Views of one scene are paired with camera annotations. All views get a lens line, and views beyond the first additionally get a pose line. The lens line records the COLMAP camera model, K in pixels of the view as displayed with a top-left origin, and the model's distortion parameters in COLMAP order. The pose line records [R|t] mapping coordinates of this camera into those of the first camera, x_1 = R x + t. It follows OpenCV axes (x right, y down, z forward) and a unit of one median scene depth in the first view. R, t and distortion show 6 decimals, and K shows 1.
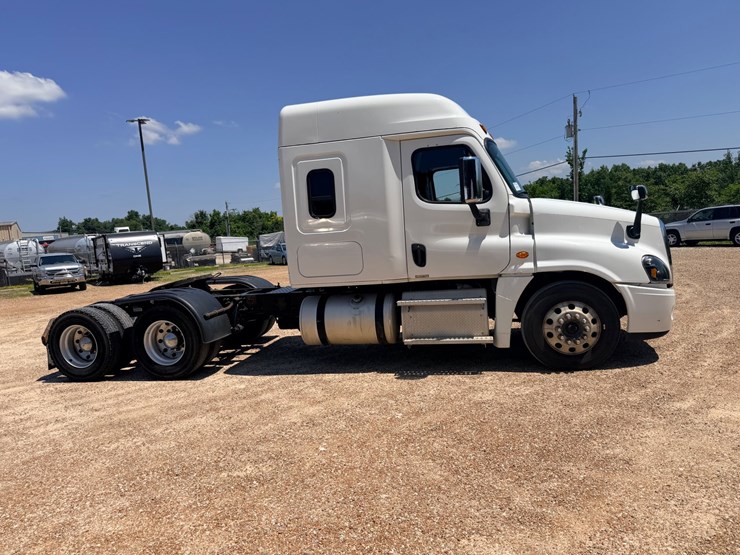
lens RADIAL K [[517.2, 0, 366.0], [0, 517.2, 281.3], [0, 0, 1]] dist [0.080141, -0.127647]
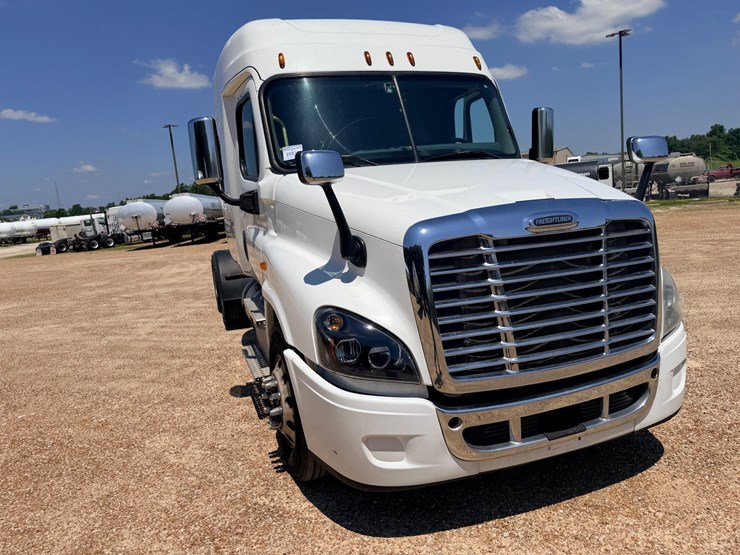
lens RADIAL K [[522.4, 0, 367.5], [0, 522.4, 279.0], [0, 0, 1]] dist [0.050525, -0.078544]
pose [[0.537358, 0.163721, -0.827310, 0.872807], [-0.042036, 0.984956, 0.167614, -0.142414], [0.842306, -0.055292, 0.536156, 0.738066]]
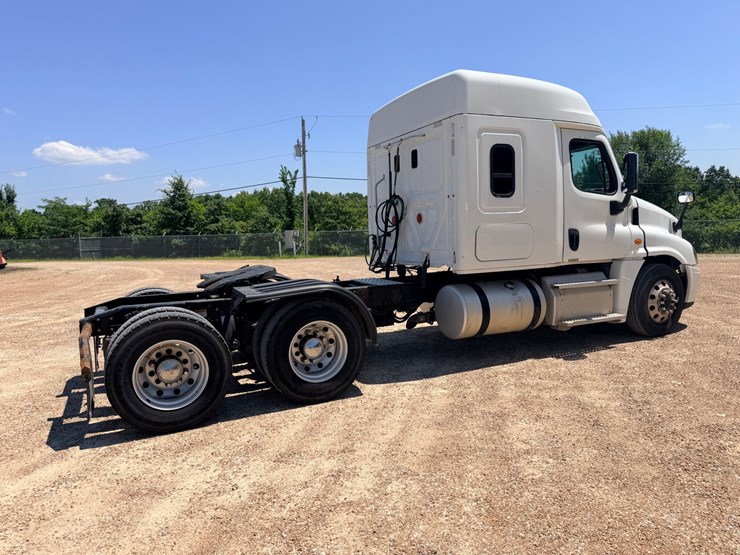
lens RADIAL K [[517.2, 0, 366.0], [0, 517.2, 281.3], [0, 0, 1]] dist [0.080141, -0.127647]
pose [[0.783254, -0.013861, 0.621547, -0.892890], [0.033292, 0.999252, -0.019668, 0.040830], [-0.620810, 0.036098, 0.783130, 0.441552]]
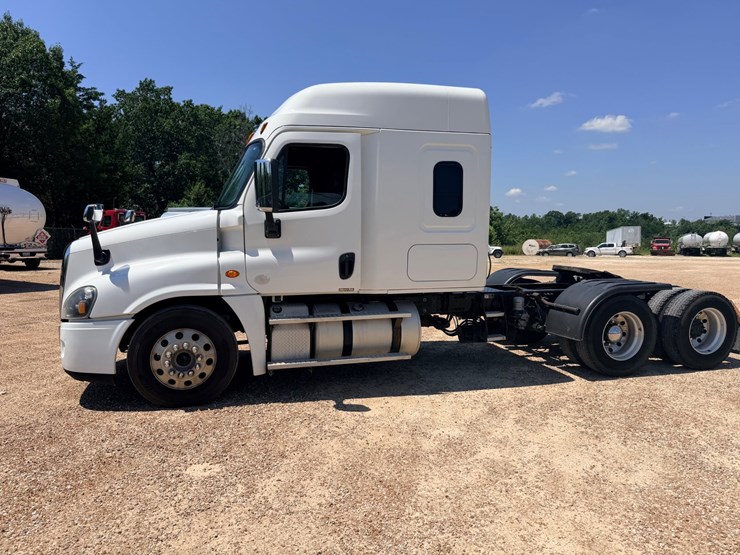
lens RADIAL K [[518.4, 0, 365.8], [0, 518.4, 277.4], [0, 0, 1]] dist [0.051930, -0.078094]
pose [[-0.878918, 0.115892, -0.462680, 0.579732], [0.017768, 0.977315, 0.211045, -0.260520], [0.476642, 0.177270, -0.861039, 2.186274]]
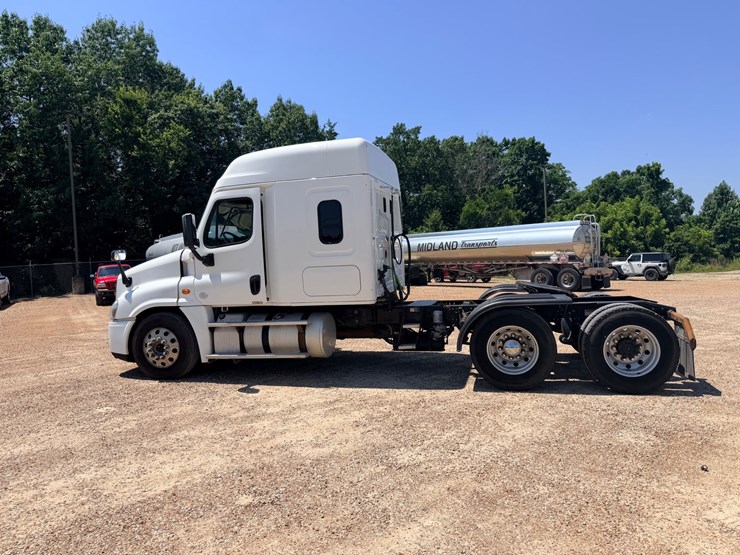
lens RADIAL K [[516.5, 0, 365.2], [0, 516.5, 274.0], [0, 0, 1]] dist [0.075361, -0.116422]
pose [[-0.991773, 0.121322, 0.040844, -0.111350], [0.125605, 0.983849, 0.127535, -0.238415], [-0.024711, 0.131616, -0.990993, 2.582211]]
